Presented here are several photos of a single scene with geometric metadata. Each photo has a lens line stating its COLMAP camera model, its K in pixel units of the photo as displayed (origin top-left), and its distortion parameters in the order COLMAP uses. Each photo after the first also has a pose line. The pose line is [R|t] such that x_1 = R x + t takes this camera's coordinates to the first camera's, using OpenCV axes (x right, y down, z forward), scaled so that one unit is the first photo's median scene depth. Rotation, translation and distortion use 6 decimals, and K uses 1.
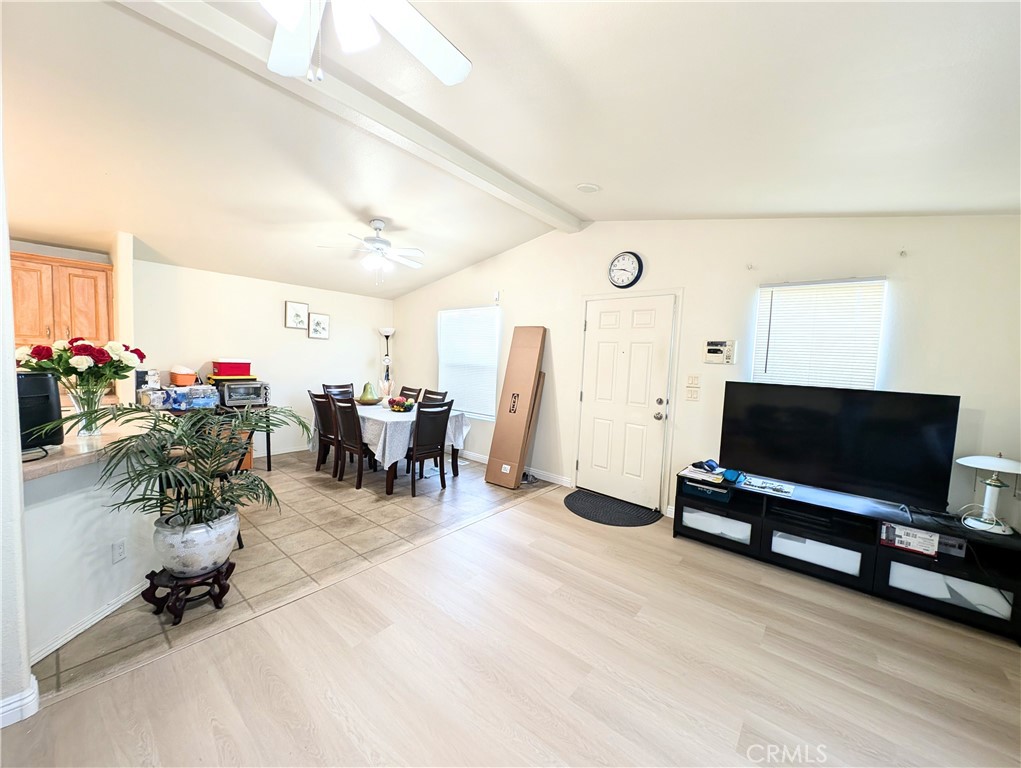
lens RADIAL K [[373.5, 0, 510.5], [0, 373.5, 384.0], [0, 0, 1]] dist [0.000861, -0.002059]
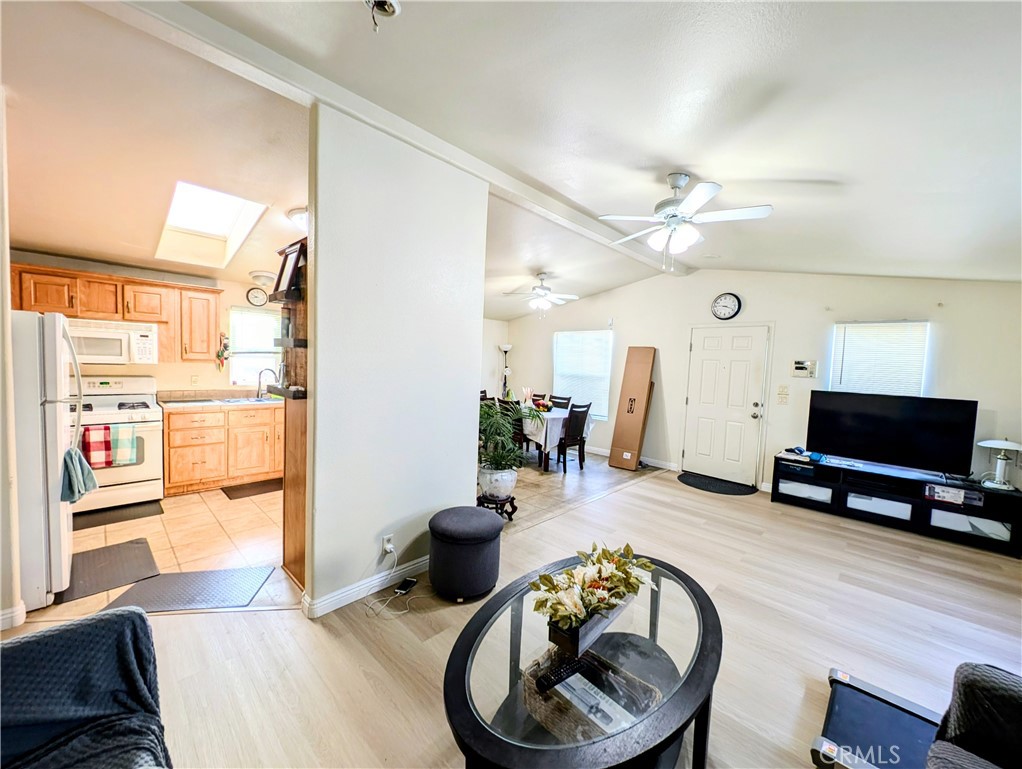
lens RADIAL K [[383.8, 0, 511.0], [0, 383.8, 384.5], [0, 0, 1]] dist [-0.008601, -0.000082]
pose [[0.996745, 0.004509, -0.080497, -0.436574], [-0.005830, 0.999852, -0.016188, 0.001278], [0.080412, 0.016605, 0.996623, -0.528664]]
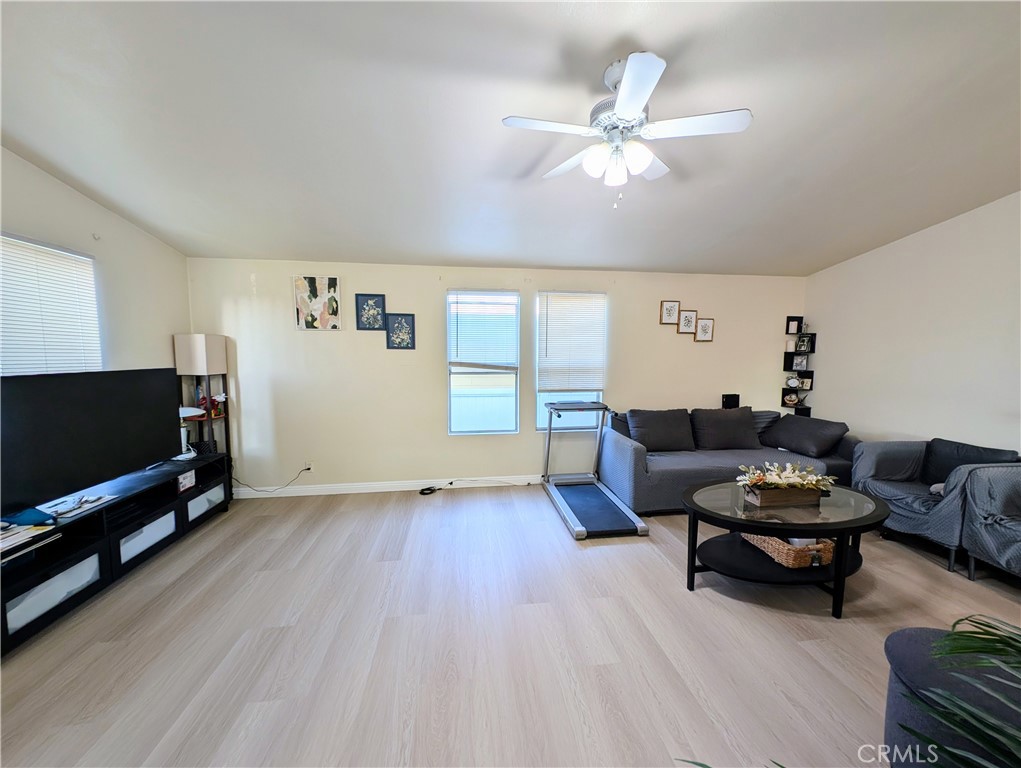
lens RADIAL K [[373.5, 0, 510.5], [0, 373.5, 384.0], [0, 0, 1]] dist [0.000861, -0.002059]
pose [[-0.733048, -0.095702, 0.673410, -0.446794], [0.017212, 0.987125, 0.159021, -0.077410], [-0.679959, 0.128161, -0.721963, 0.849595]]
